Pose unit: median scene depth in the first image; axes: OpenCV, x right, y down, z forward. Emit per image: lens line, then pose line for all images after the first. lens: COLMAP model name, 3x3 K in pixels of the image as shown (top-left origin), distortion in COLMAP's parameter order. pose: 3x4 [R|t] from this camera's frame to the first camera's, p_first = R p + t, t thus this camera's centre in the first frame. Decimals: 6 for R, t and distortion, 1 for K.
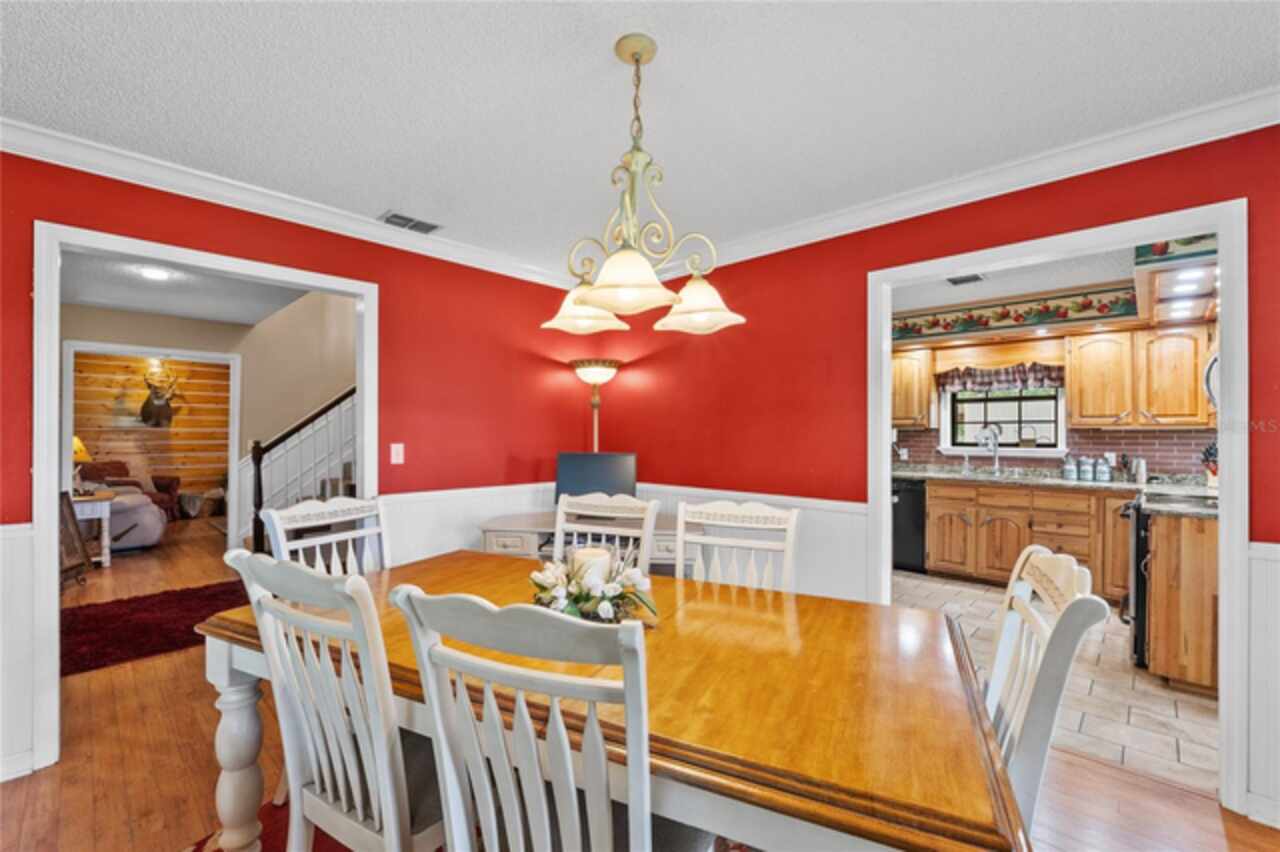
lens RADIAL K [[542.3, 0, 636.3], [0, 542.3, 431.9], [0, 0, 1]] dist [-0.009814, 0.000240]
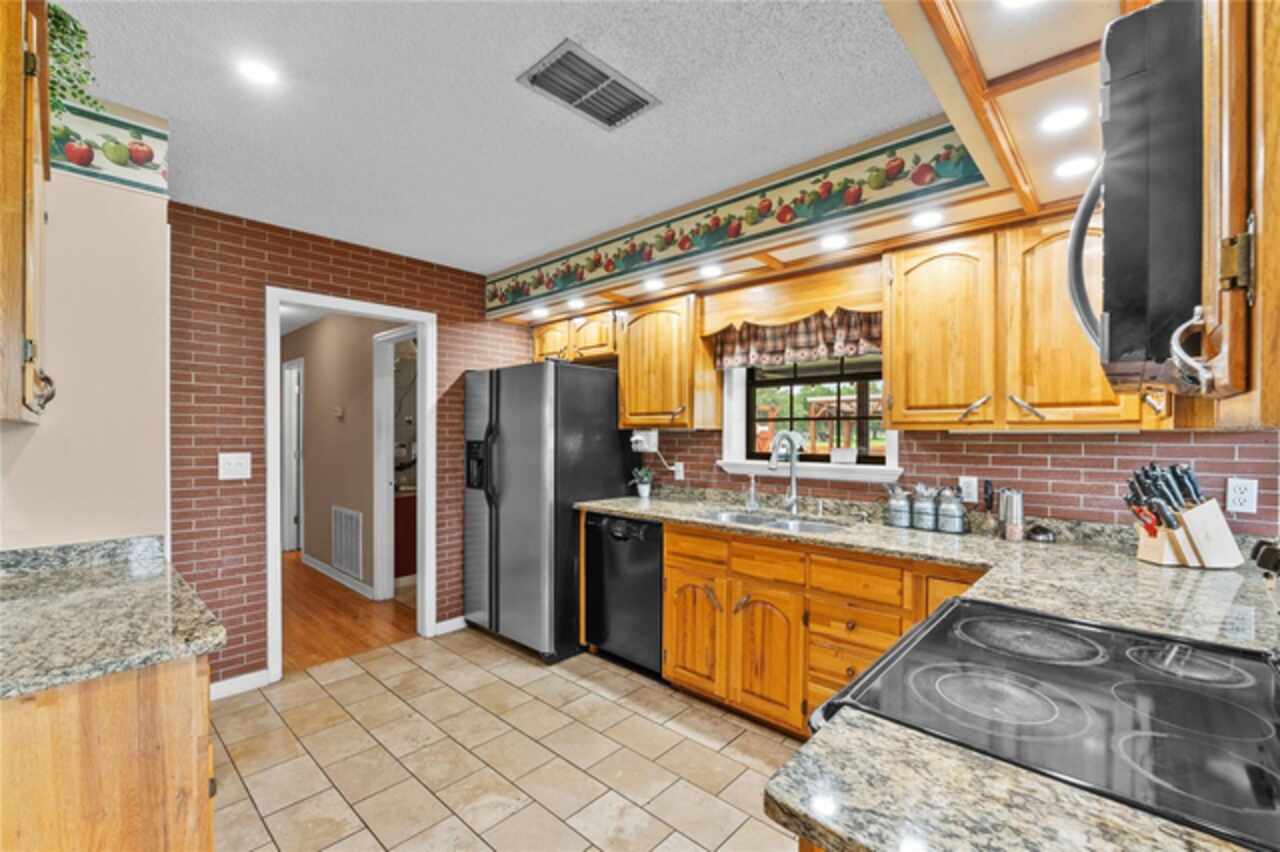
lens RADIAL K [[556.3, 0, 626.4], [0, 556.3, 438.0], [0, 0, 1]] dist [-0.010153, -0.000213]
pose [[0.999832, -0.003297, 0.018040, 0.532999], [0.003023, 0.999881, 0.015157, -0.008074], [-0.018088, -0.015100, 0.999722, 0.462537]]
